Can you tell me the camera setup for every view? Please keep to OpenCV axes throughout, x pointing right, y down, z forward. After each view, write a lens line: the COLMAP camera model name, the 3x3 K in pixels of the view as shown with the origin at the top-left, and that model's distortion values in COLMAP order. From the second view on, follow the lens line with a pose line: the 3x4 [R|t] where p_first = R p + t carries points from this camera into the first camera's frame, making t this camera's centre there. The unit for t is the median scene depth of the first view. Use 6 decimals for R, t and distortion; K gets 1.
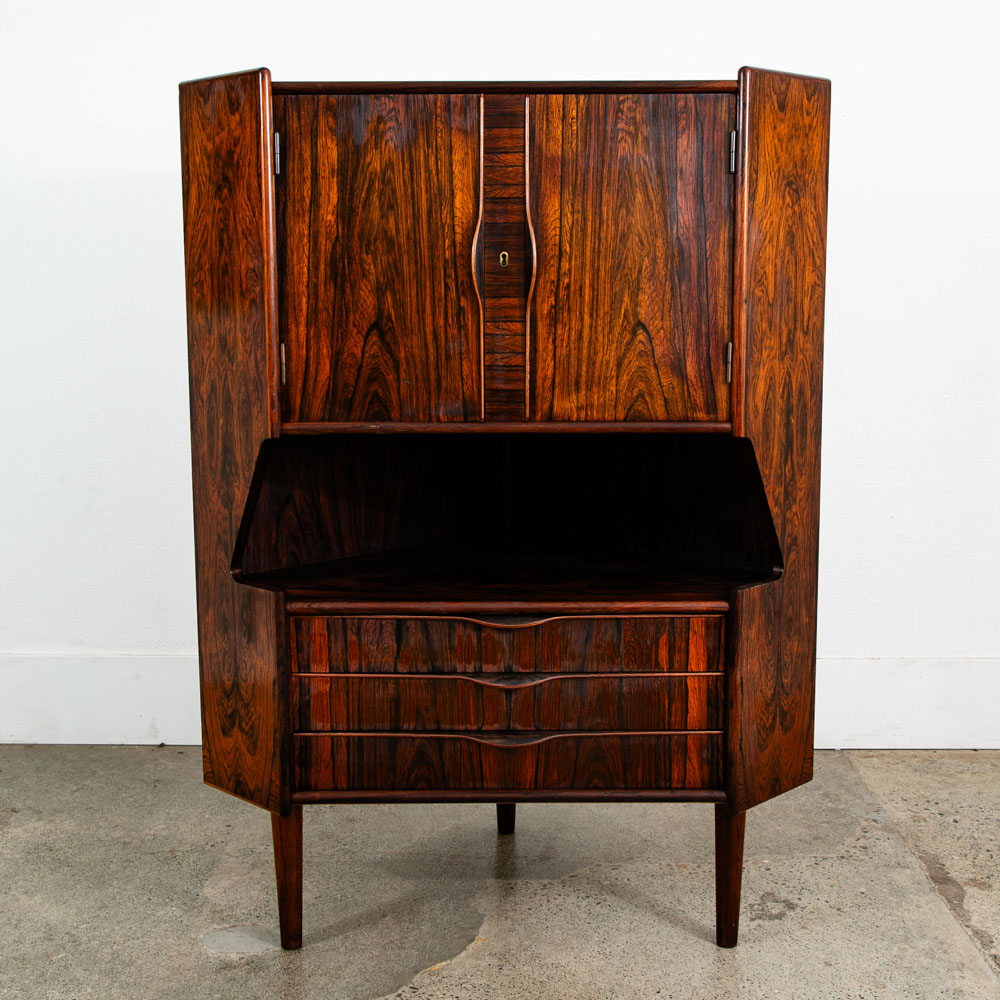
lens RADIAL K [[1470.3, 0, 480.6], [0, 1470.3, 482.1], [0, 0, 1]] dist [0.008367, 0.000000]
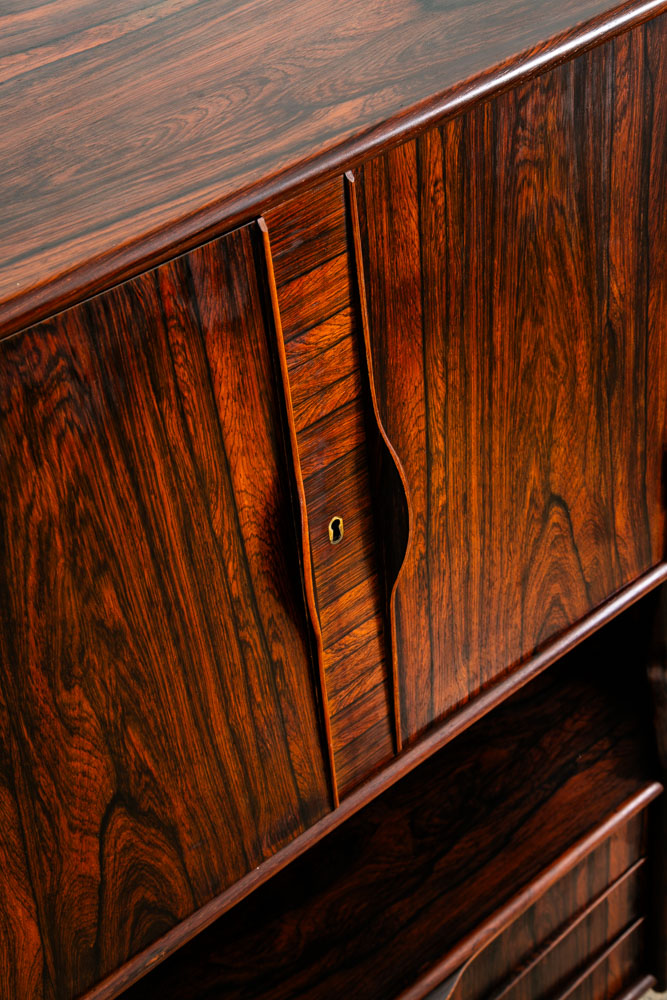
lens RADIAL K [[1559.0, 0, 329.6], [0, 1559.0, 501.7], [0, 0, 1]] dist [0.169018, 0.000000]
pose [[0.742511, -0.468551, 0.478683, -0.198148], [0.175839, 0.825912, 0.535678, -0.399277], [-0.646342, -0.313576, 0.695638, 0.680260]]
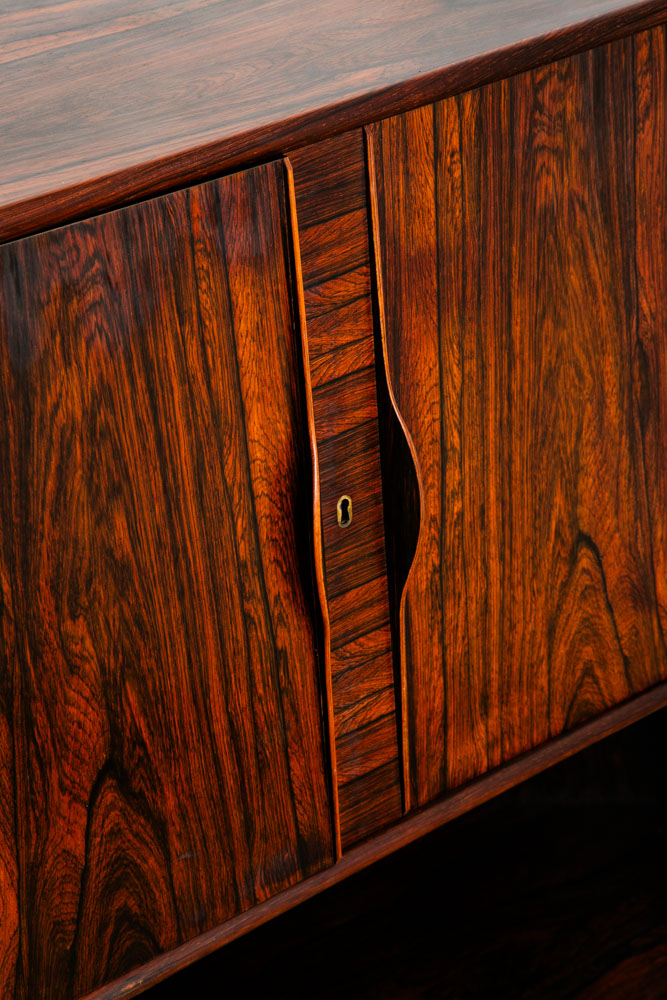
lens RADIAL K [[2506.5, 0, 319.4], [0, 2506.5, 507.2], [0, 0, 1]] dist [0.498133, 0.000000]
pose [[0.759930, -0.335082, 0.556980, -0.382092], [0.152237, 0.924804, 0.348658, -0.398276], [-0.631926, -0.180162, 0.753798, 0.464164]]
